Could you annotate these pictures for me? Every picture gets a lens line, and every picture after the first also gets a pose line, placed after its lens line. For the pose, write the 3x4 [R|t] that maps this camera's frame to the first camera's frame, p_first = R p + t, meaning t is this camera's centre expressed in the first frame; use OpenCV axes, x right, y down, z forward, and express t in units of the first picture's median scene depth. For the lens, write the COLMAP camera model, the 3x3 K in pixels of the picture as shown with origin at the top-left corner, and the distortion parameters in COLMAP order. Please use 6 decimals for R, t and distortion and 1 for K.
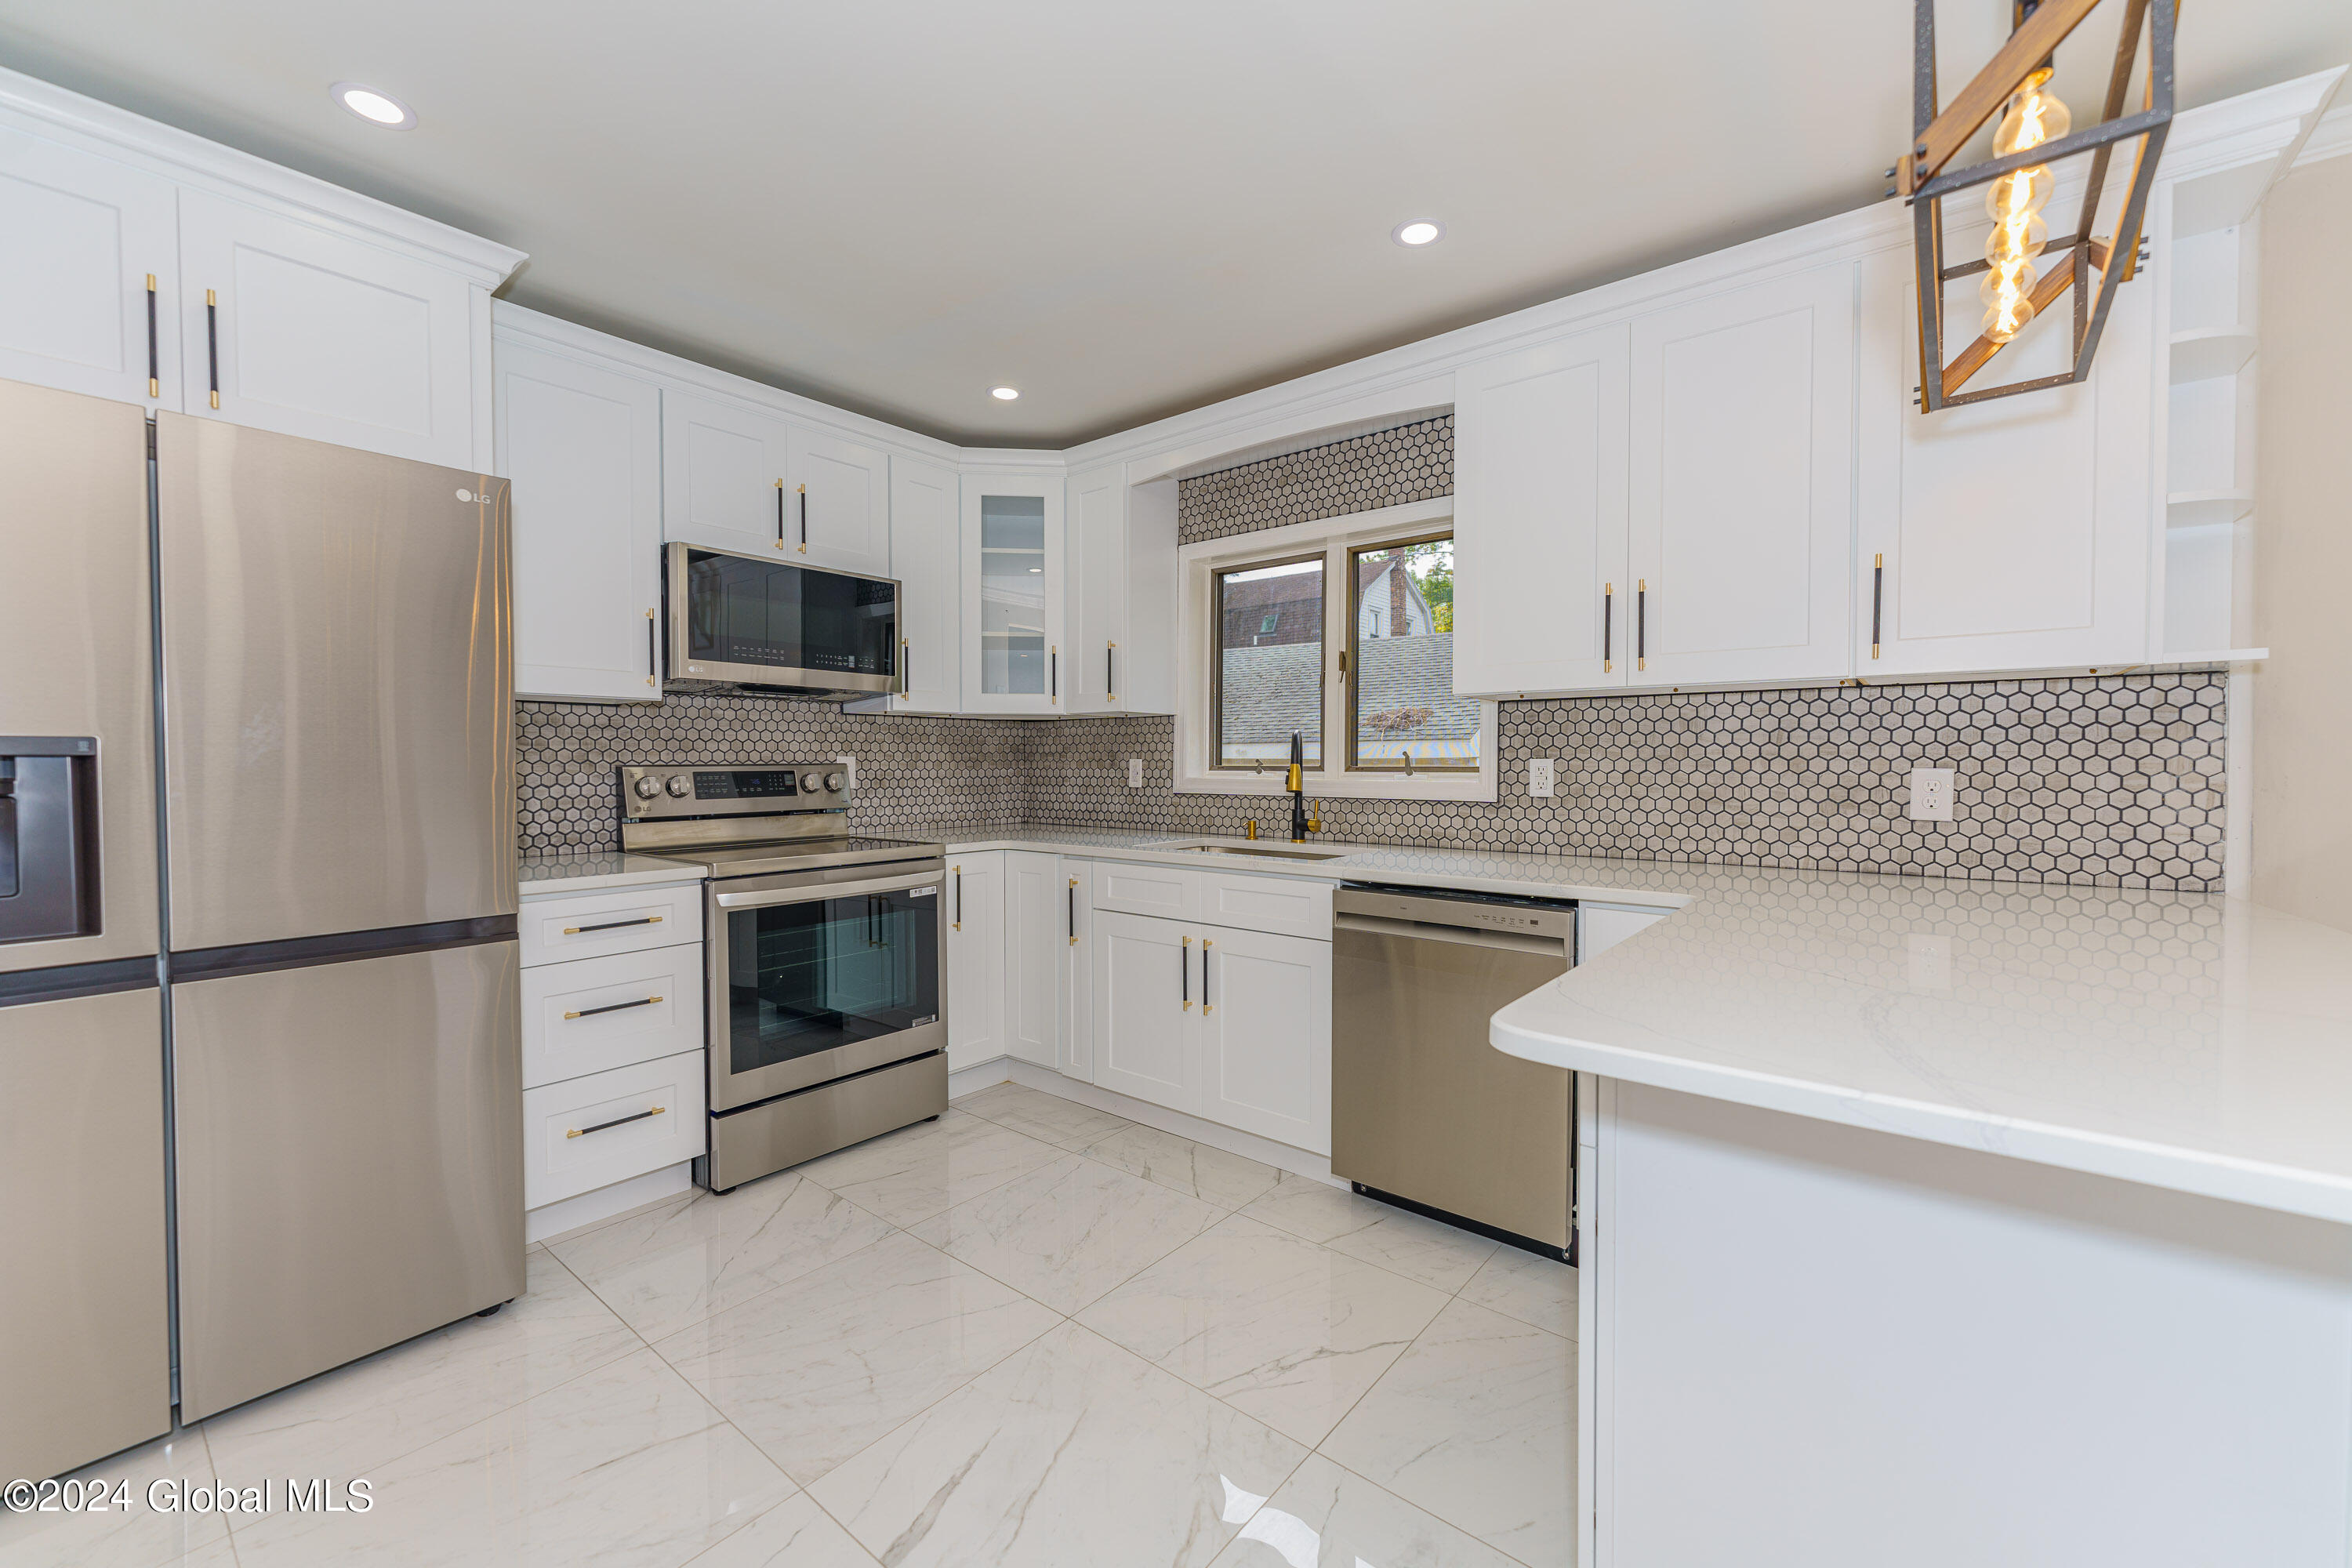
lens RADIAL K [[936.4, 0, 1177.7], [0, 936.4, 779.7], [0, 0, 1]] dist [0.001710, -0.000139]
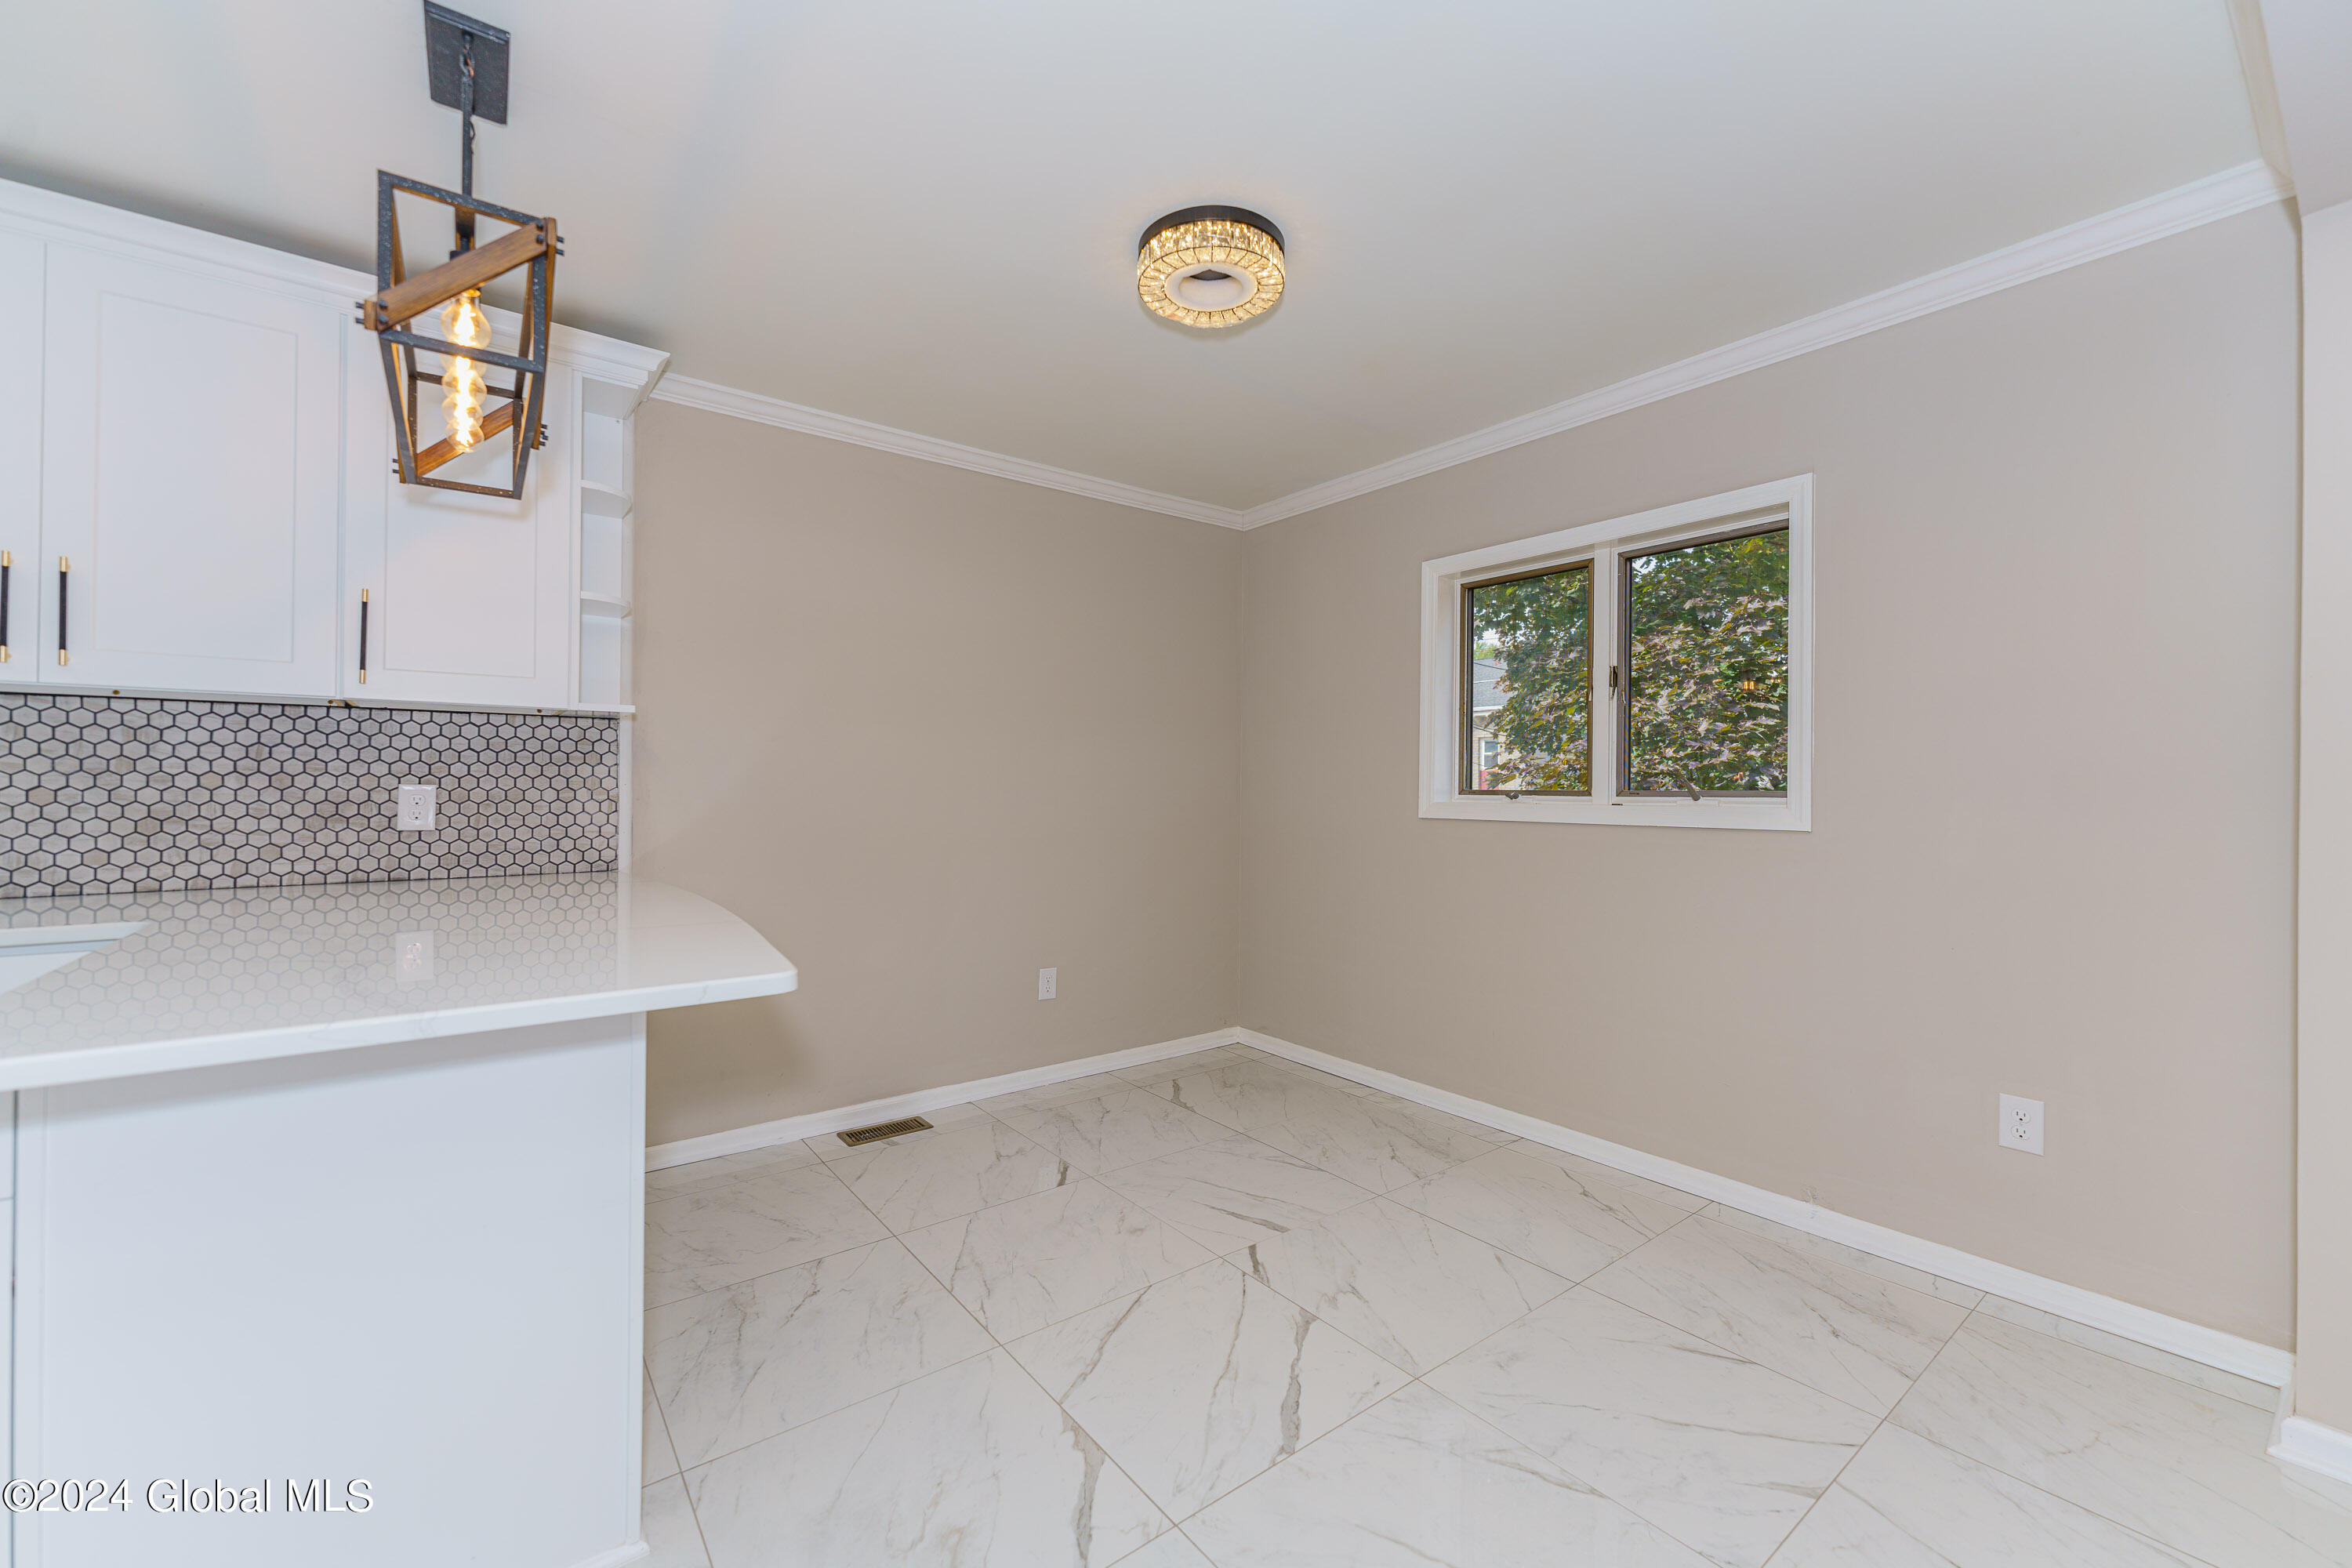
lens RADIAL K [[938.5, 0, 1177.7], [0, 938.5, 779.6], [0, 0, 1]] dist [0.002880, 0.000146]
pose [[0.227107, 0.010999, 0.973808, -0.083109], [0.013639, 0.999802, -0.014473, 0.009275], [-0.973774, 0.016569, 0.226912, -0.135054]]
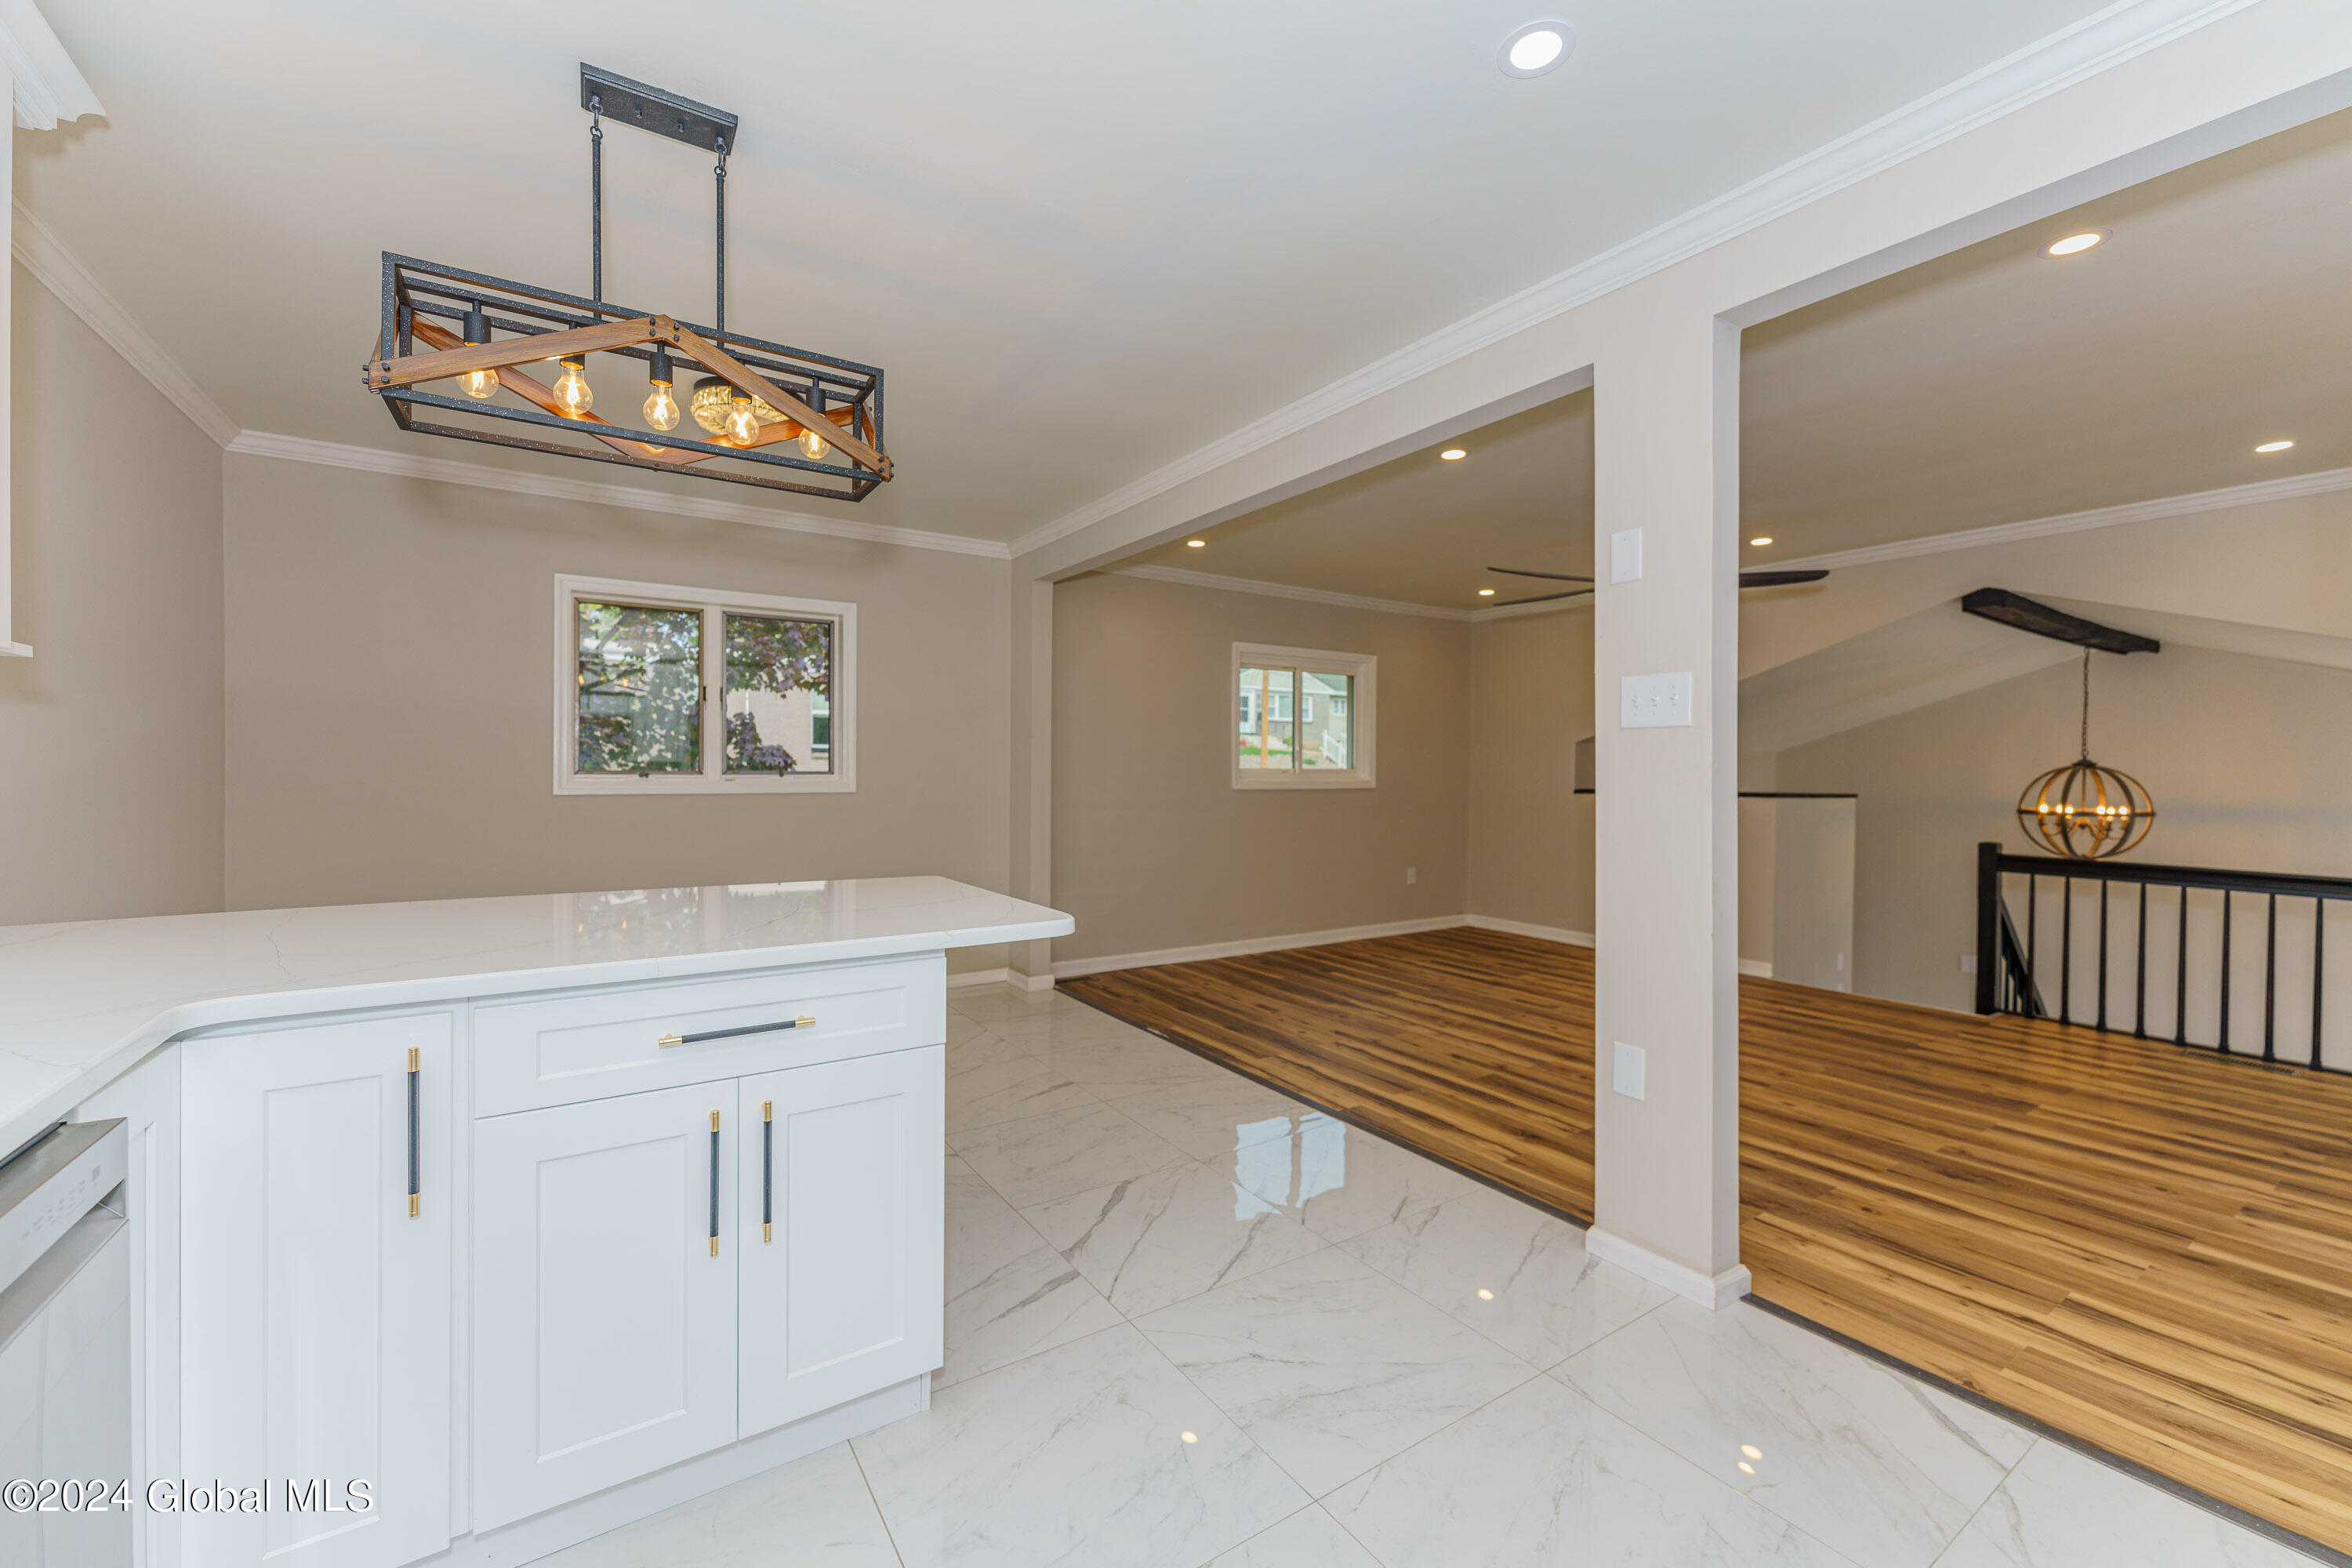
lens RADIAL K [[936.4, 0, 1177.7], [0, 936.4, 779.7], [0, 0, 1]] dist [0.001710, -0.000139]
pose [[-0.955186, -0.008542, 0.295883, -0.142444], [0.000423, 0.999543, 0.030221, -0.022553], [-0.296006, 0.028991, -0.954746, 1.009496]]
